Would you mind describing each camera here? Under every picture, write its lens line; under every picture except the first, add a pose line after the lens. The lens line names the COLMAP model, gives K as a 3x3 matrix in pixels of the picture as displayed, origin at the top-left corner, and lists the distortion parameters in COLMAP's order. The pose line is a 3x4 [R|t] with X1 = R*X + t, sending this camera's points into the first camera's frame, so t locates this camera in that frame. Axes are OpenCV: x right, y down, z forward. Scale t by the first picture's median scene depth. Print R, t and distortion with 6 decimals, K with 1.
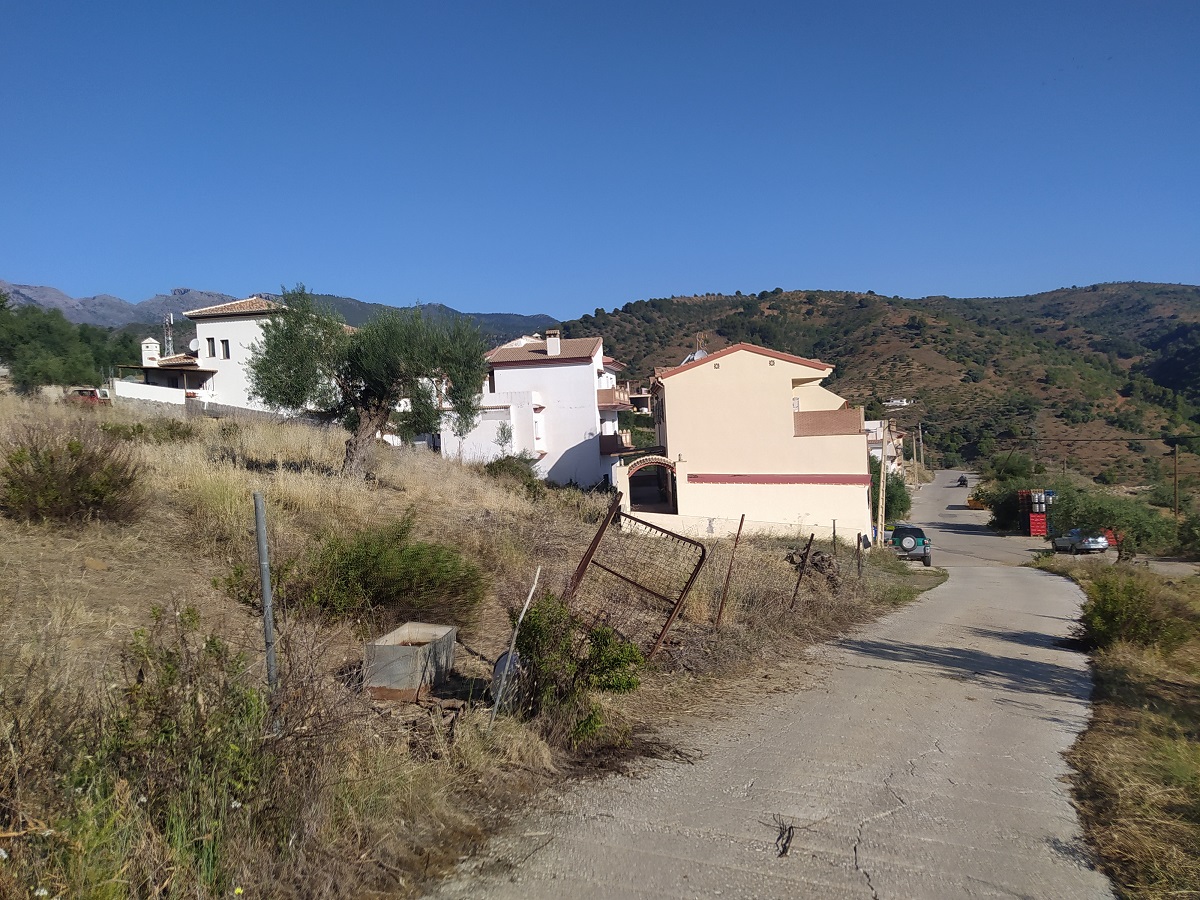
lens RADIAL K [[929.8, 0, 584.0], [0, 929.8, 448.2], [0, 0, 1]] dist [0.119149, -0.205879]
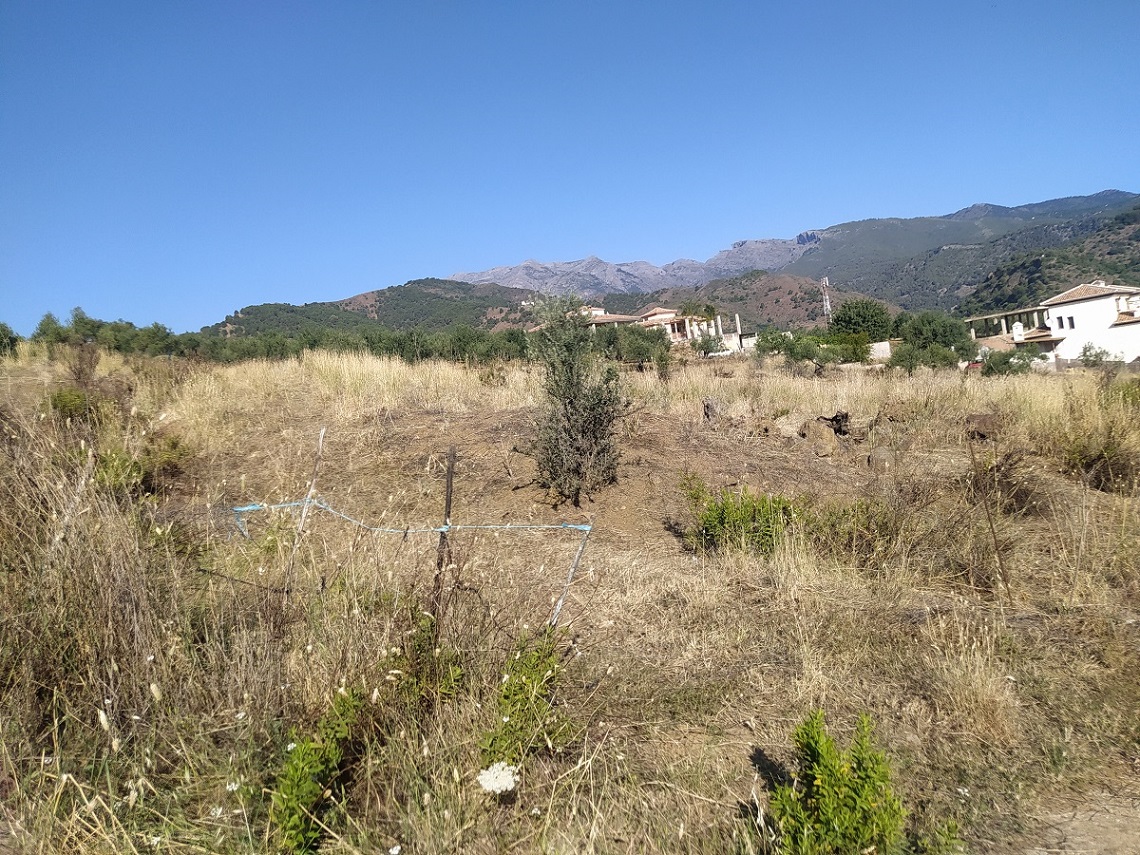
lens RADIAL K [[860.6, 0, 568.1], [0, 860.6, 432.1], [0, 0, 1]] dist [0.113967, -0.180260]
pose [[0.817218, -0.065793, -0.572561, -0.253841], [0.107313, 0.993460, 0.039009, -0.074572], [0.566250, -0.093322, 0.818934, -0.685898]]
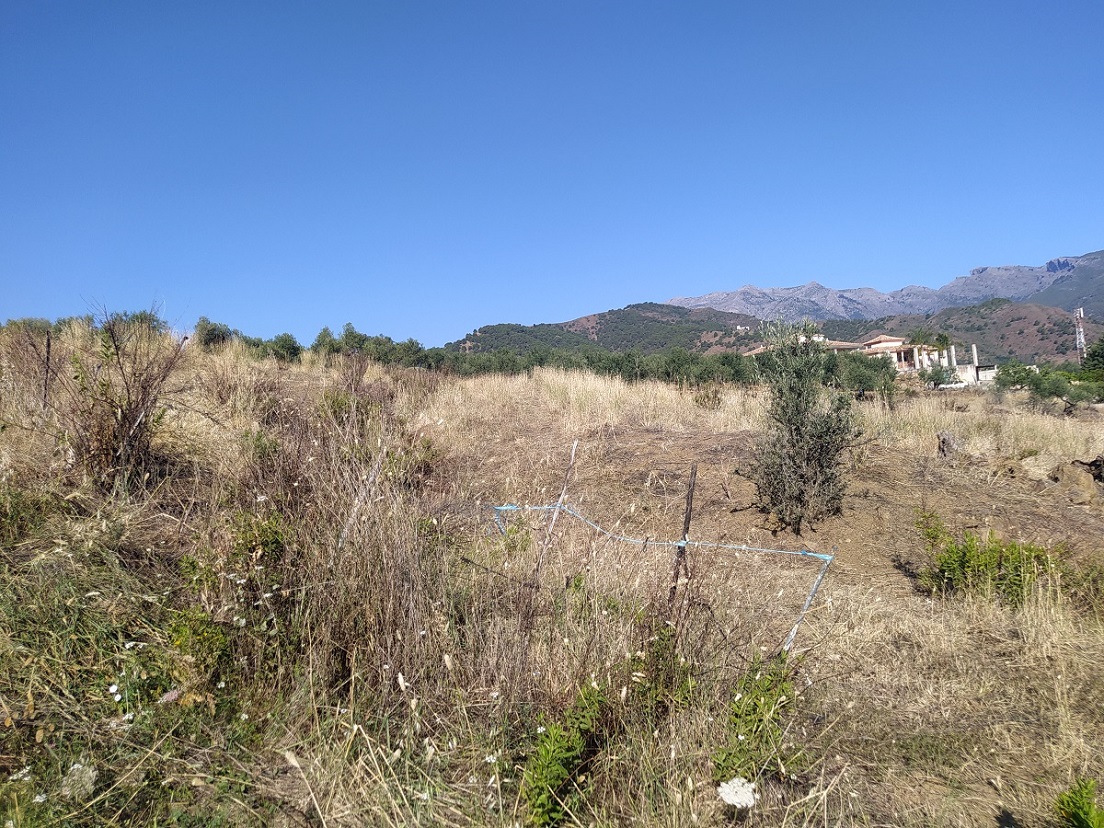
lens RADIAL K [[833.4, 0, 550.1], [0, 833.4, 418.4], [0, 0, 1]] dist [0.113967, -0.180260]
pose [[0.642236, -0.047577, -0.765029, -0.254895], [0.050052, 0.998545, -0.020081, -0.074847], [0.764871, -0.025395, 0.643683, -0.688684]]
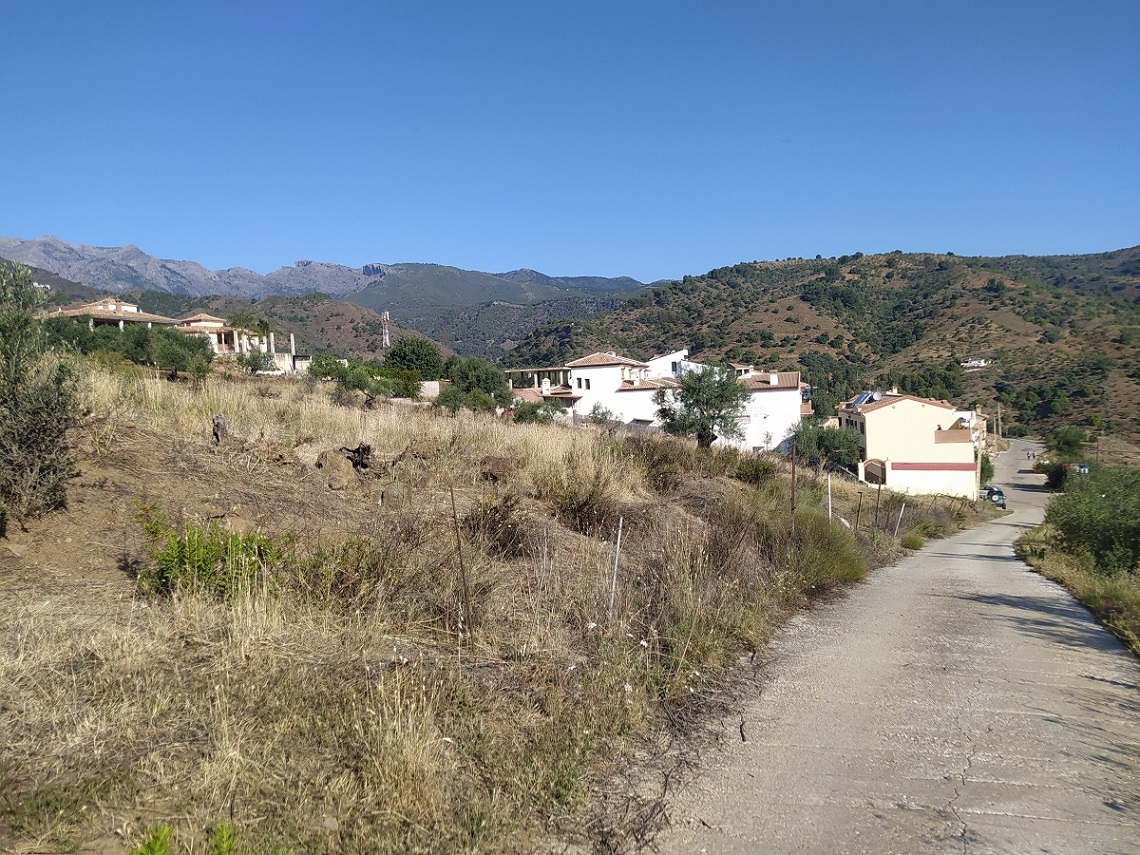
lens RADIAL K [[871.6, 0, 567.1], [0, 871.6, 442.7], [0, 0, 1]] dist [0.106570, -0.186197]
pose [[0.994196, 0.002308, -0.107558, -0.250266], [0.002677, 0.998929, 0.046182, -0.073729], [0.107549, -0.046202, 0.993126, -0.673637]]
